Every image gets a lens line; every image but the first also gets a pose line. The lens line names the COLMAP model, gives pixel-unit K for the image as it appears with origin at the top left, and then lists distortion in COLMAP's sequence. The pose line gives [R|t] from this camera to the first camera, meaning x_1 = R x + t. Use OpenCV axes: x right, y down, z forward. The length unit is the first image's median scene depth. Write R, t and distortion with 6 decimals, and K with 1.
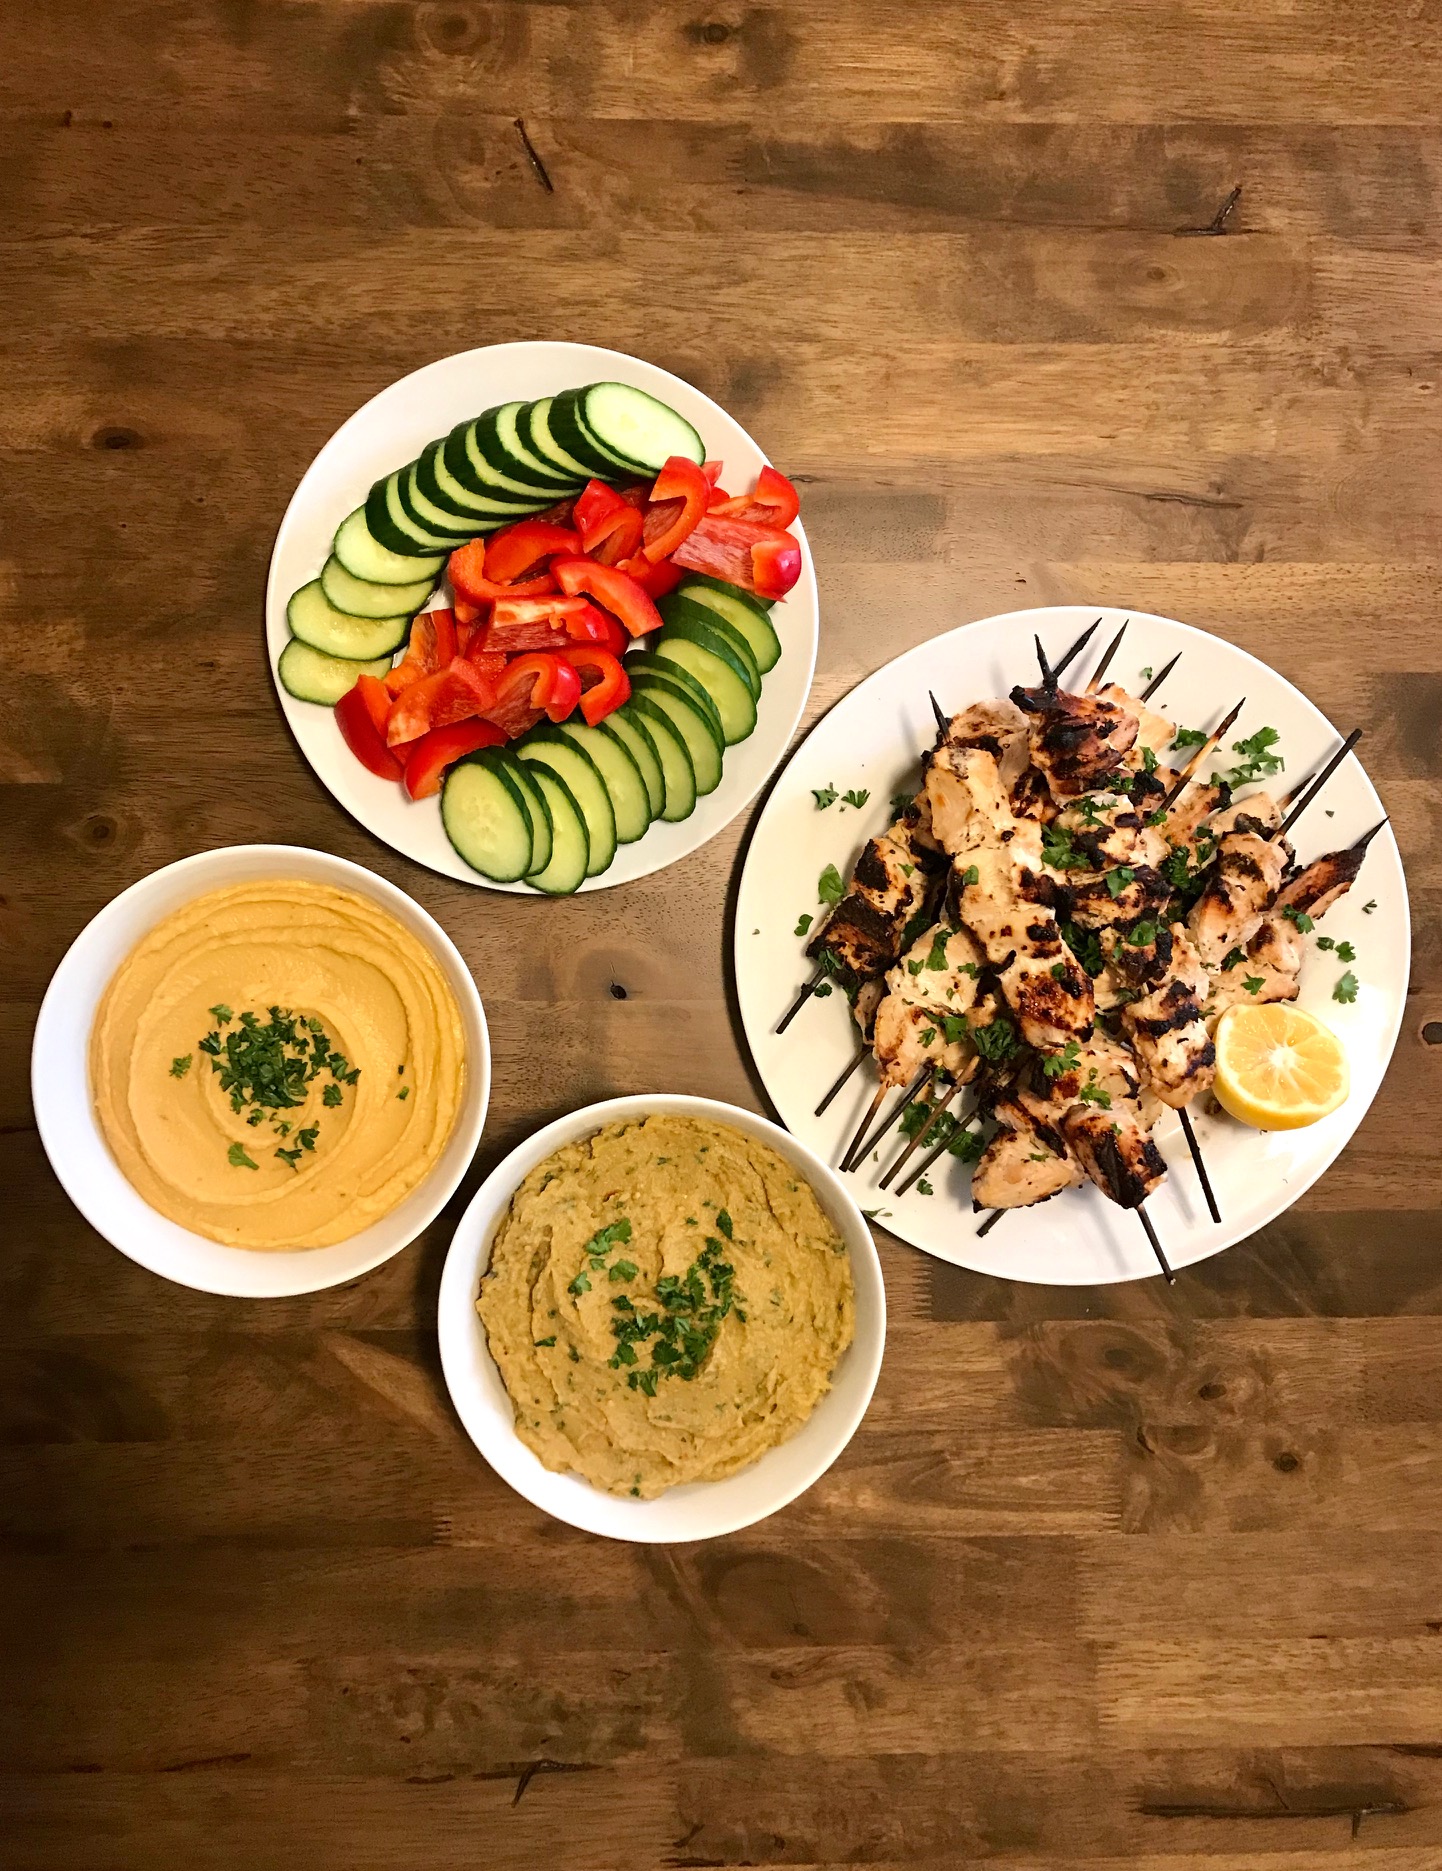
lens RADIAL K [[1568.3, 0, 719.4], [0, 1568.3, 927.9], [0, 0, 1]] dist [0.040535, -0.000450]
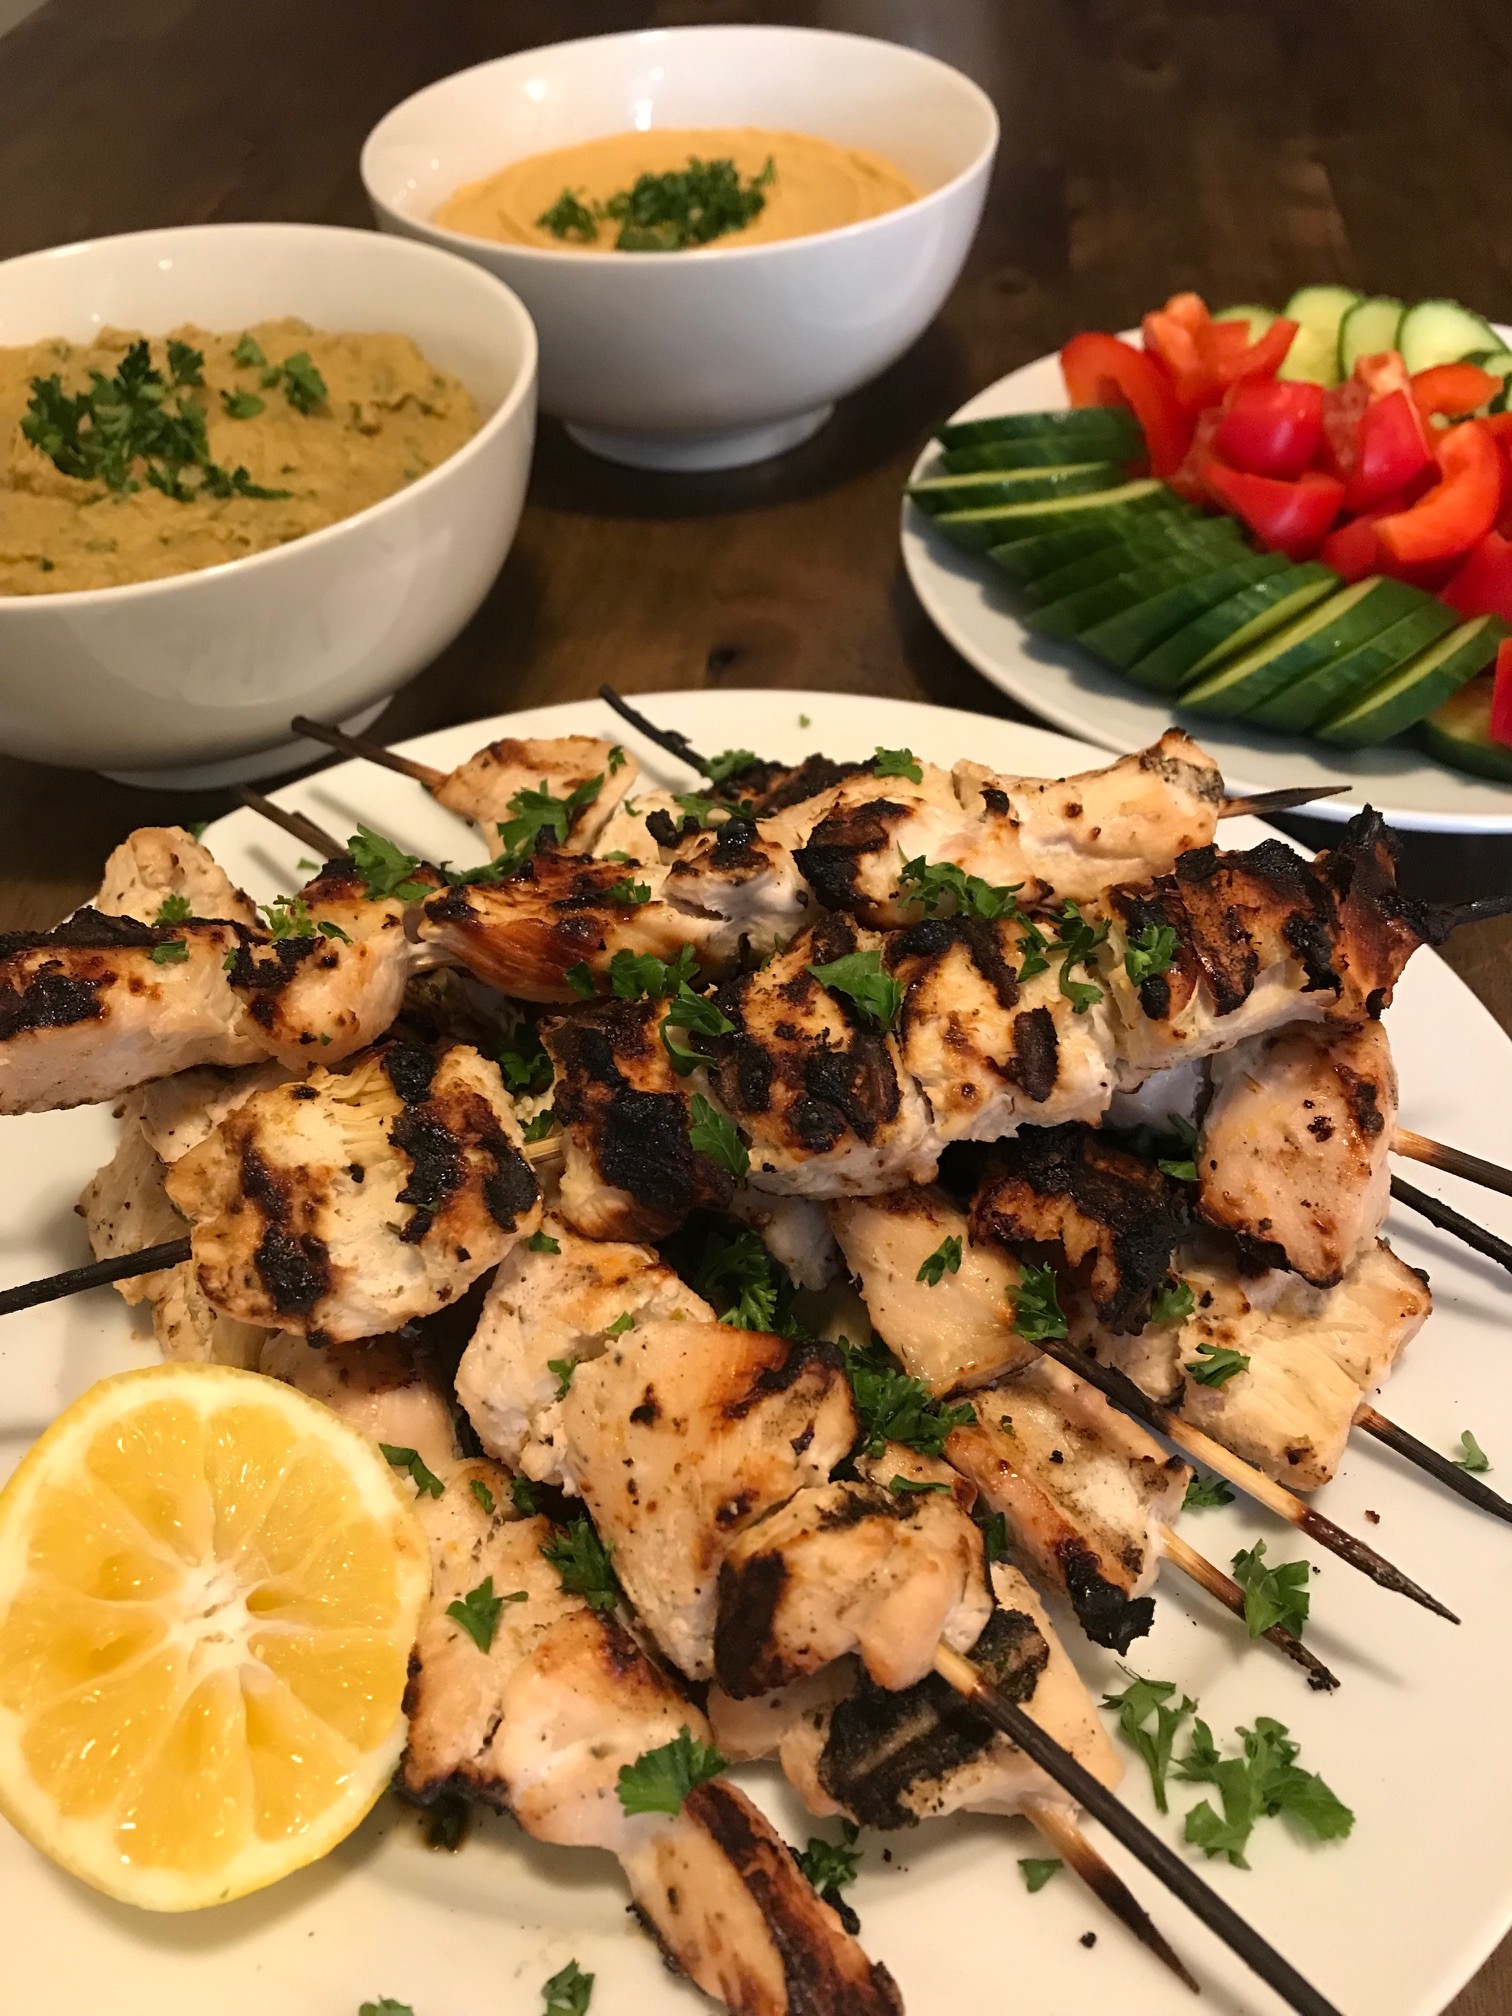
lens RADIAL K [[1714.0, 0, 759.4], [0, 1714.0, 1008.4], [0, 0, 1]] dist [0.011331, -0.062420]
pose [[-0.113386, 0.693391, -0.711584, 0.515340], [-0.993441, -0.068468, 0.091580, -0.042166], [0.014780, 0.717301, 0.696607, 0.727245]]
